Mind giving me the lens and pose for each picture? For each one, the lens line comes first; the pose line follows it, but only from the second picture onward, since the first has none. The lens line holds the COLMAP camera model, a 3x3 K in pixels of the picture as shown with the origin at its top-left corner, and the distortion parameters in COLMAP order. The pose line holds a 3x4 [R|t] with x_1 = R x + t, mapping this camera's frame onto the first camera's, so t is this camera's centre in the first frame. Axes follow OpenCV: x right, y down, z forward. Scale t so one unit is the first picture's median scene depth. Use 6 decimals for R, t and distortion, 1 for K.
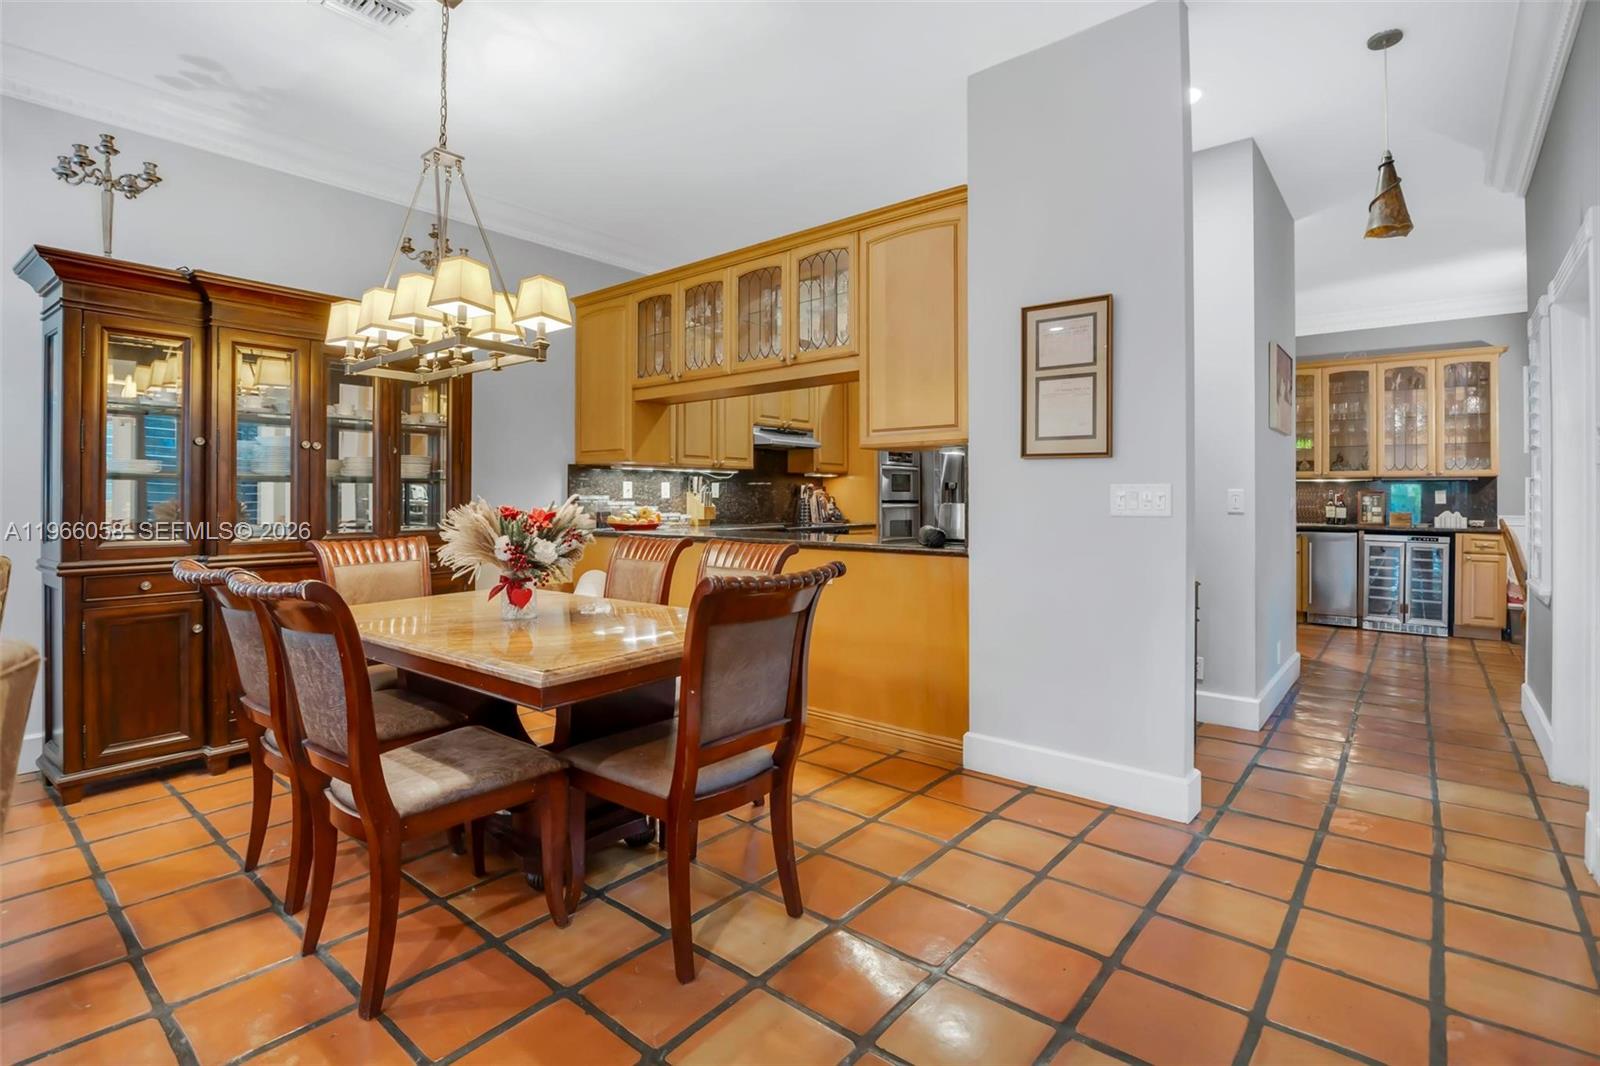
lens RADIAL K [[754.8, 0, 821.4], [0, 754.8, 495.5], [0, 0, 1]] dist [-0.022286, 0.004191]
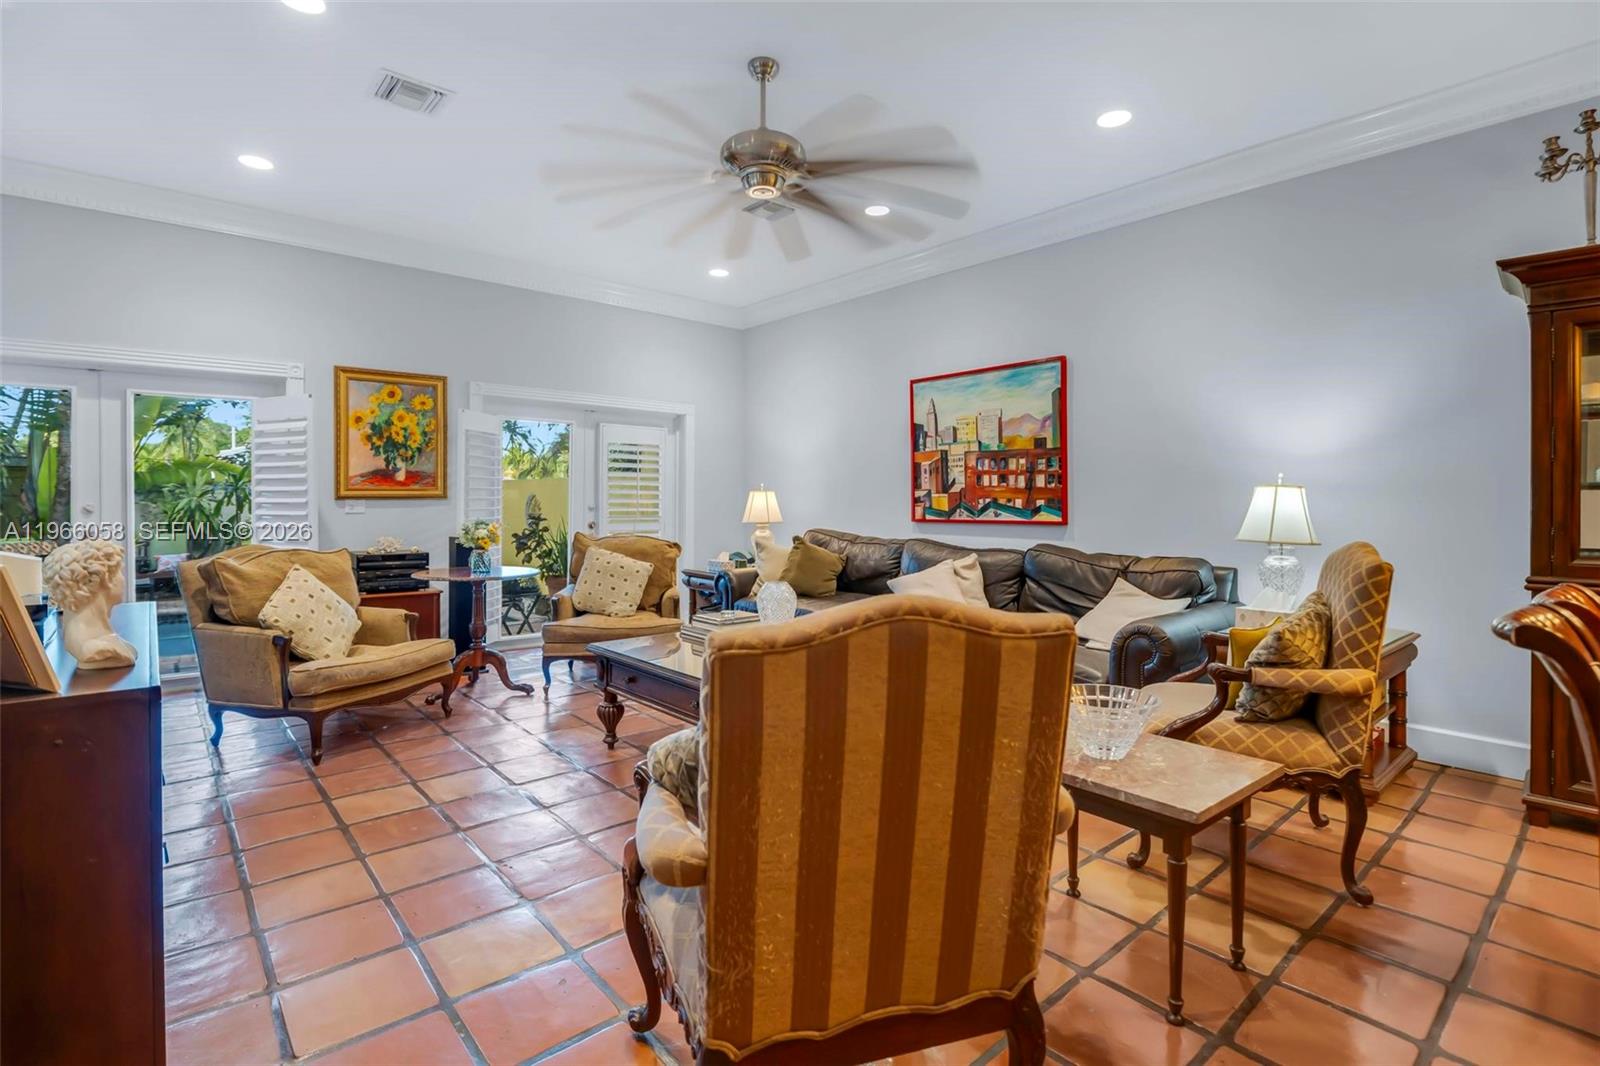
lens RADIAL K [[754.8, 0, 778.2], [0, 754.8, 507.2], [0, 0, 1]] dist [-0.022286, 0.004191]
pose [[-0.191734, 0.004044, -0.981439, 0.112265], [0.001480, 0.999992, 0.003832, -0.004849], [0.981446, -0.000718, -0.191738, 0.191520]]
